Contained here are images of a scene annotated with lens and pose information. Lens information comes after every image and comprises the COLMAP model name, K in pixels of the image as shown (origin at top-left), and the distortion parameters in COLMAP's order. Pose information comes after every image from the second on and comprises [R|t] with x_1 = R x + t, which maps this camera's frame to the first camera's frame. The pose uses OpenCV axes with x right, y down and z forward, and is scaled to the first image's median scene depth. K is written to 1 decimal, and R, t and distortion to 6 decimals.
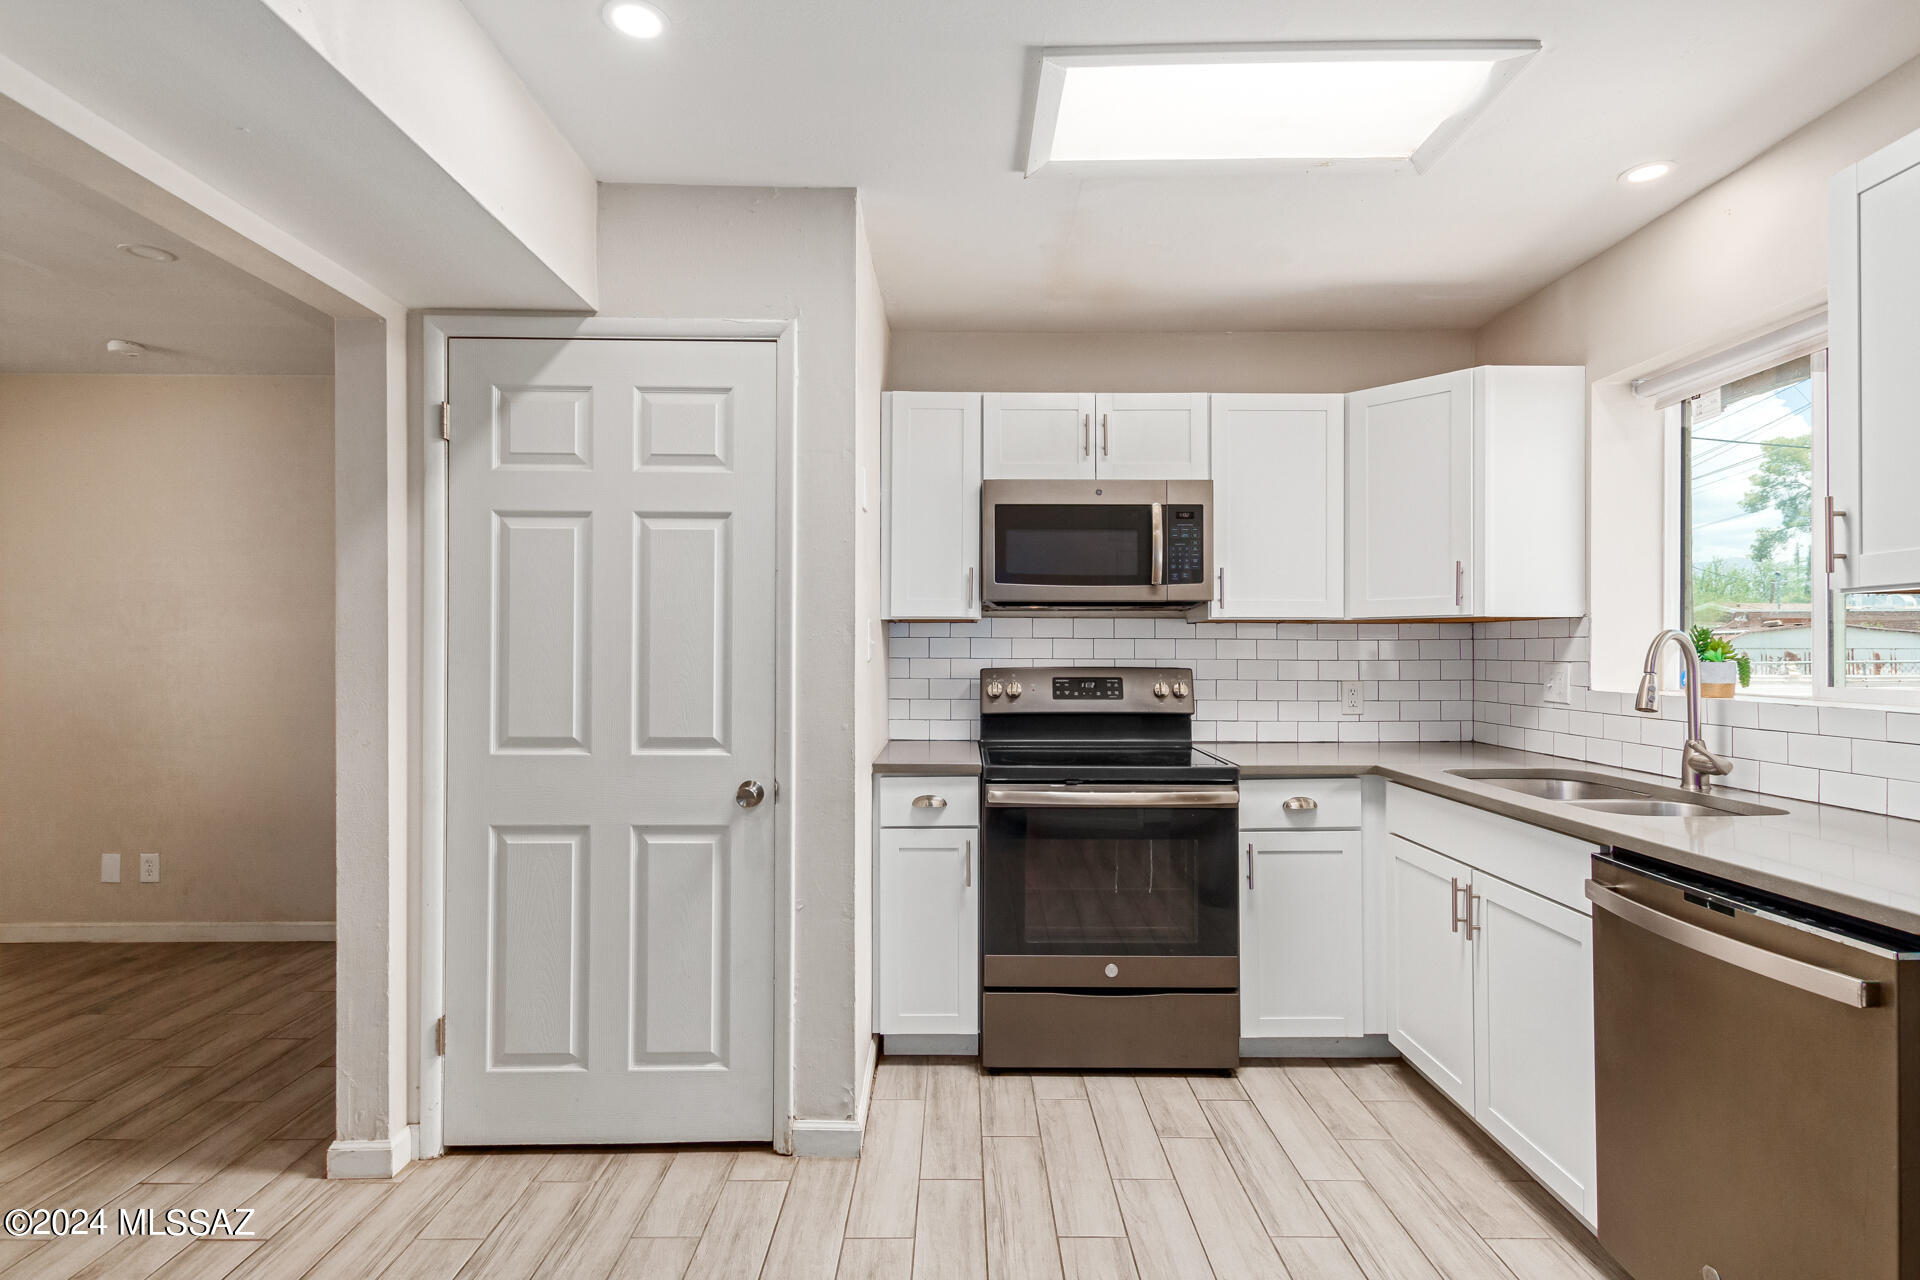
lens RADIAL K [[934.0, 0, 998.4], [0, 934.0, 645.6], [0, 0, 1]] dist [0.010340, -0.006208]
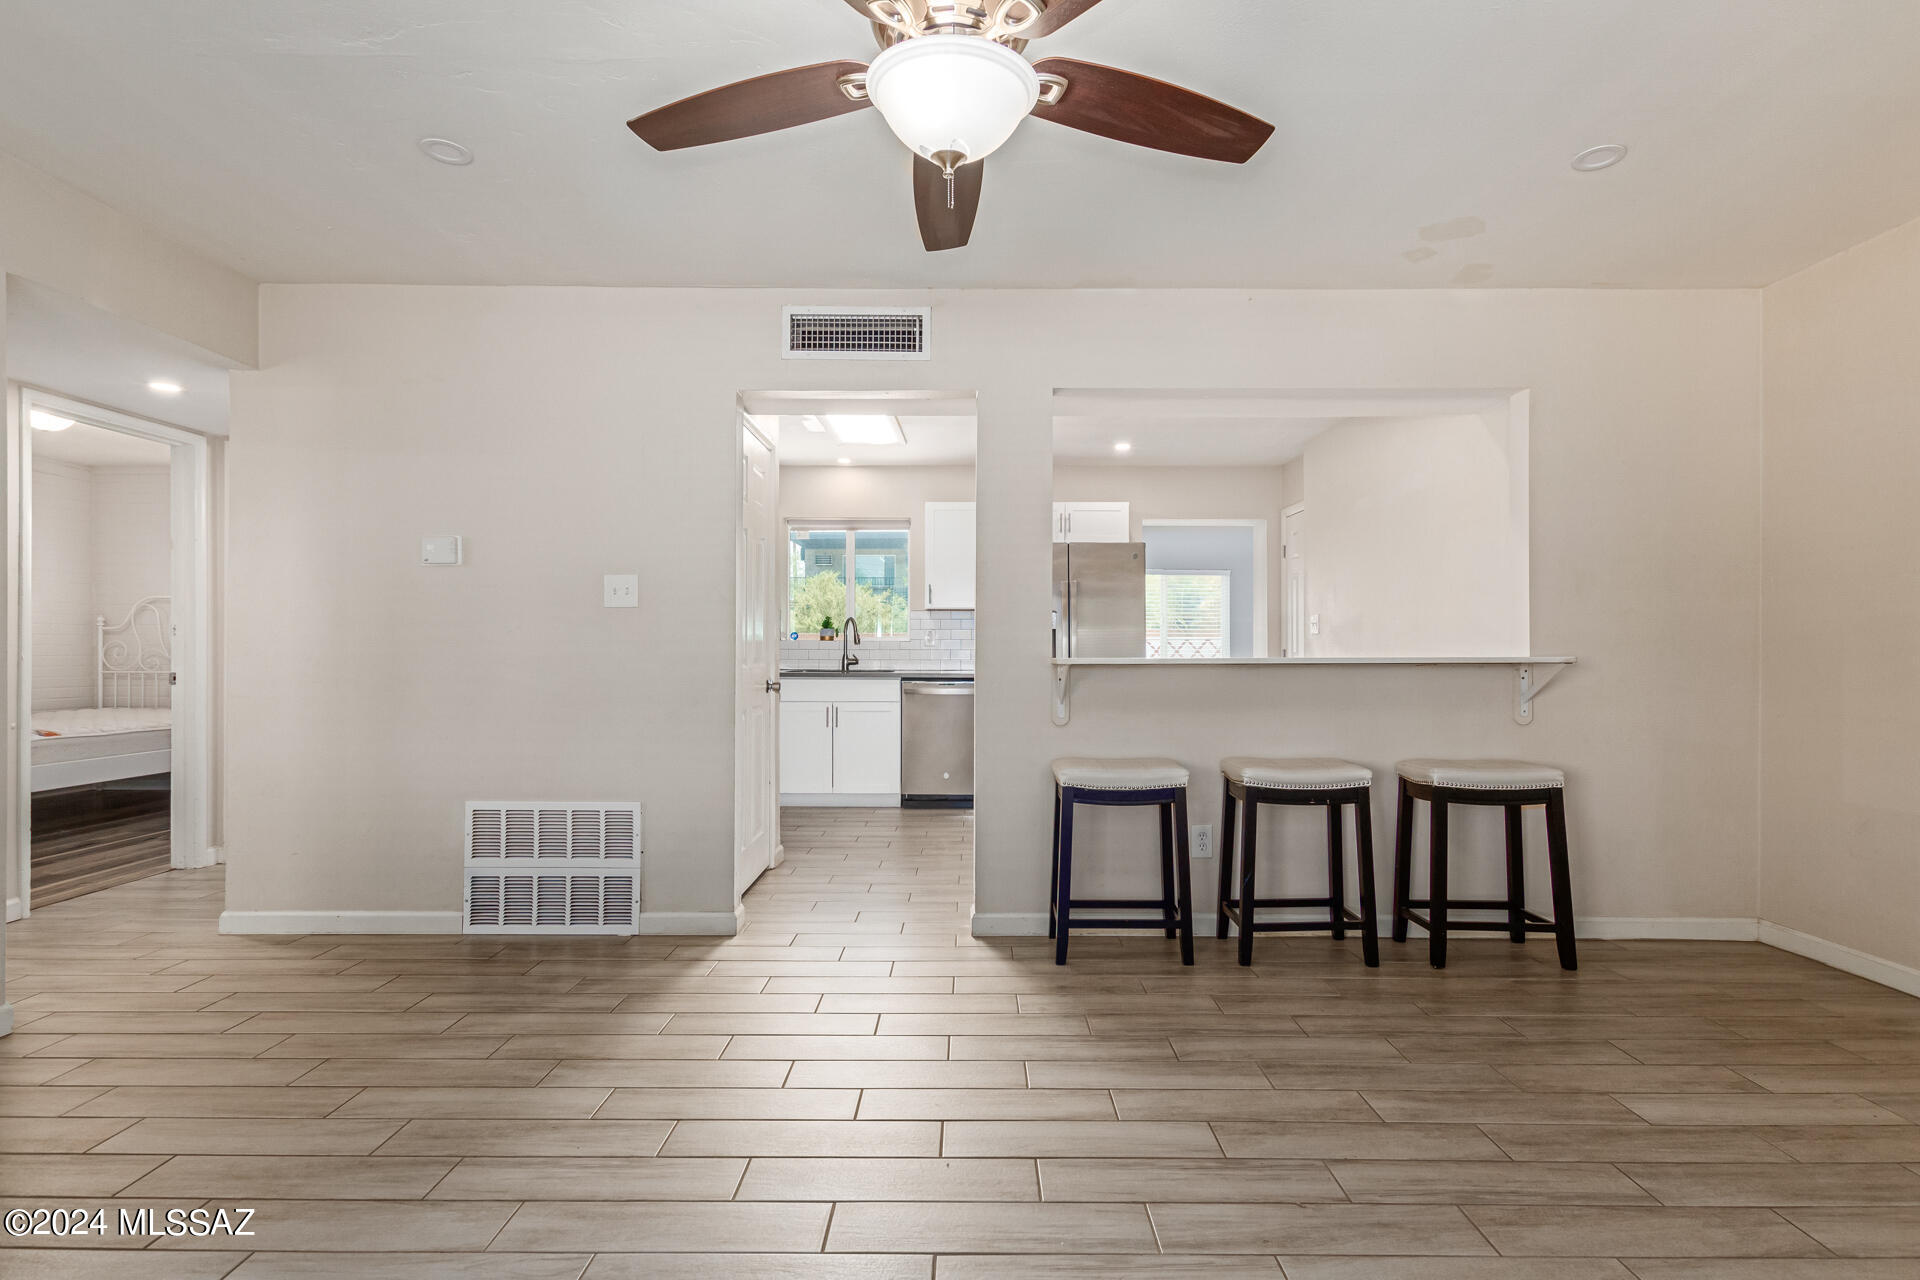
lens RADIAL K [[875.7, 0, 964.9], [0, 875.7, 642.1], [0, 0, 1]] dist [0.009727, -0.002440]
pose [[0.045672, 0.002722, 0.998953, -2.051343], [-0.004832, 0.999985, -0.002504, 0.069323], [-0.998945, -0.004713, 0.045684, 0.516610]]
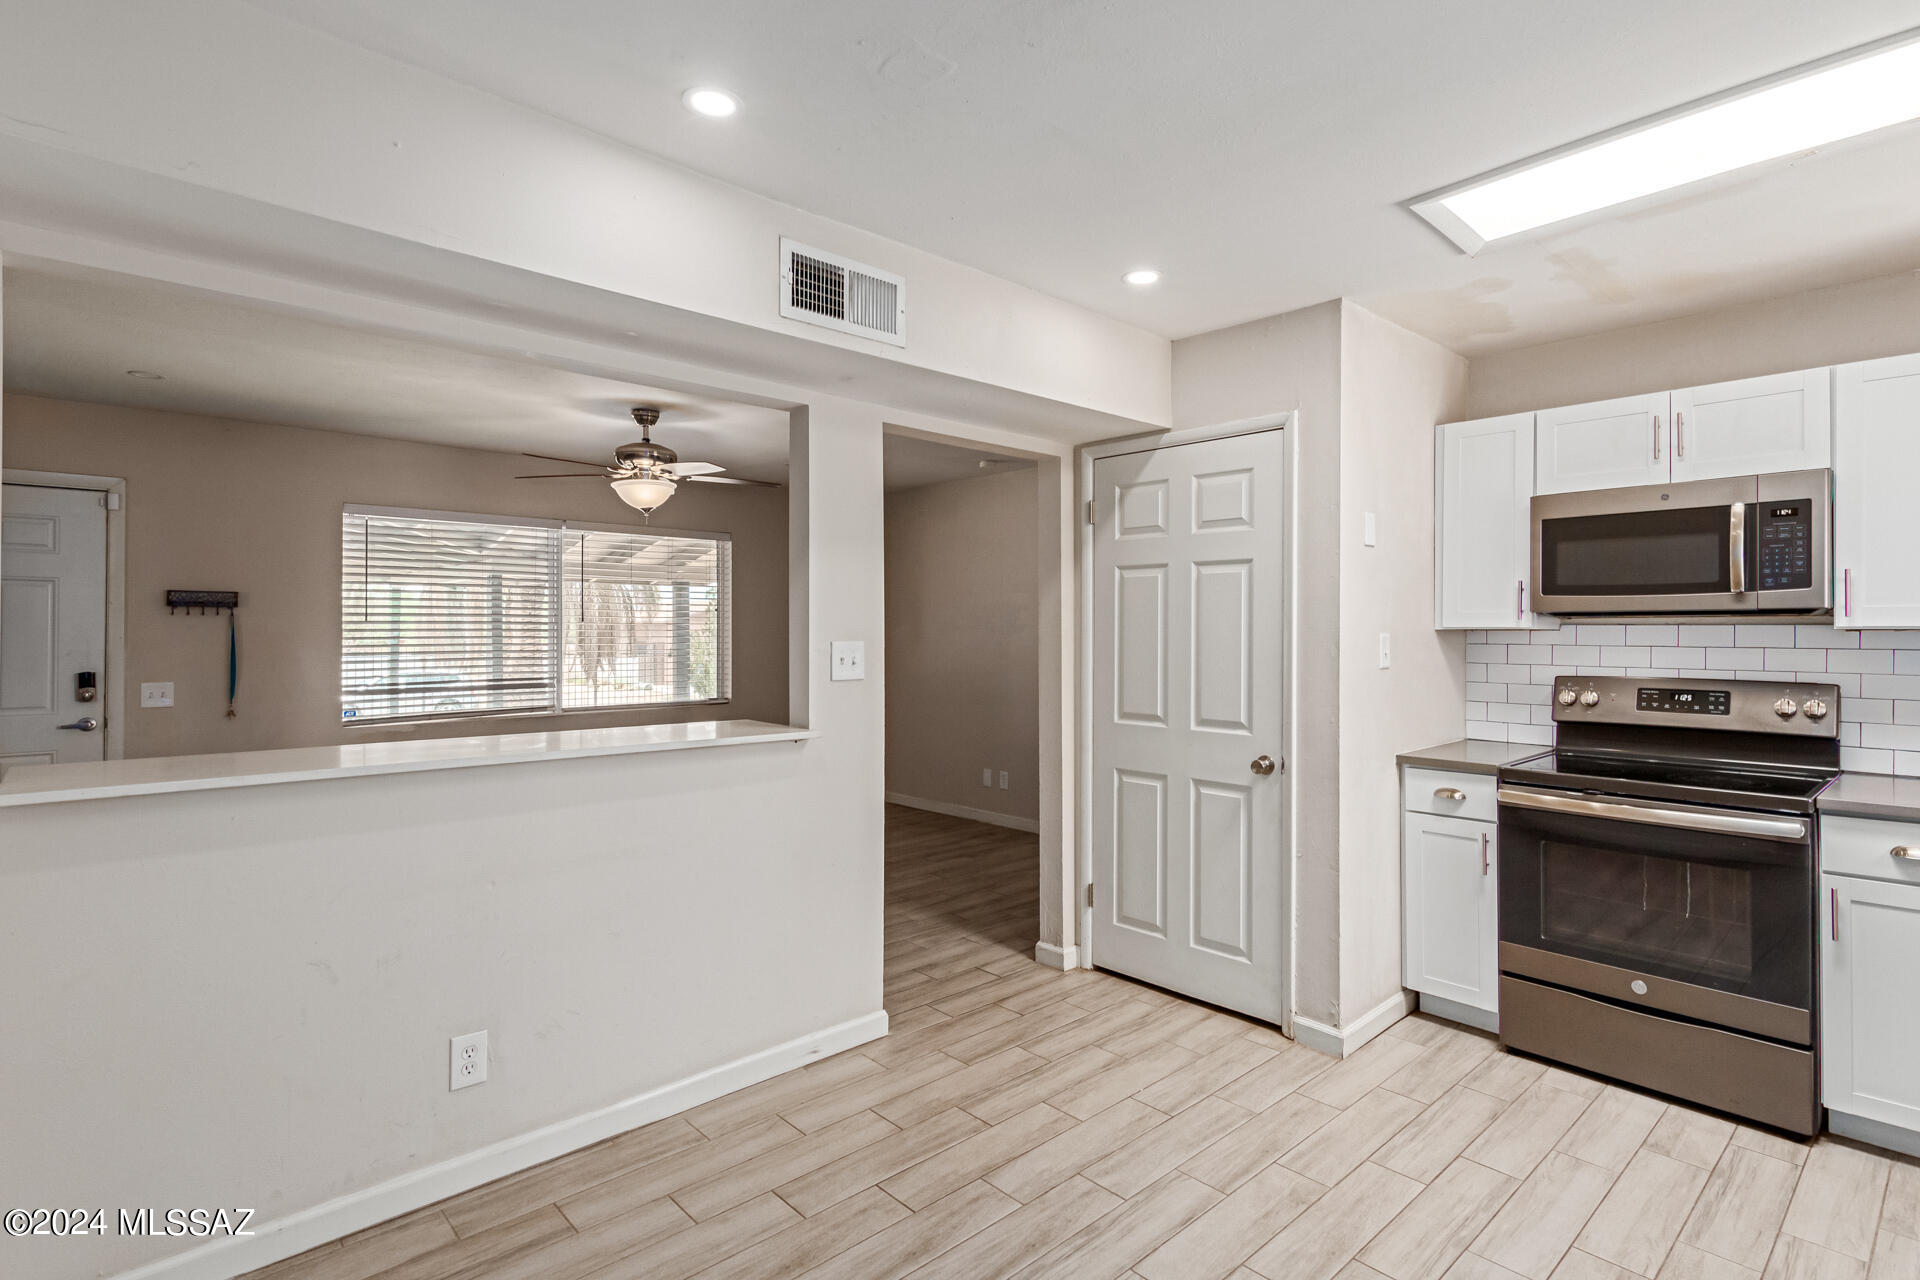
lens RADIAL K [[934.0, 0, 946.3], [0, 934.0, 631.0], [0, 0, 1]] dist [0.010340, -0.006208]
pose [[0.659050, -0.000719, -0.752099, 0.433950], [0.002761, 0.999995, 0.001463, -0.038317], [0.752094, -0.003041, 0.659049, -0.234163]]
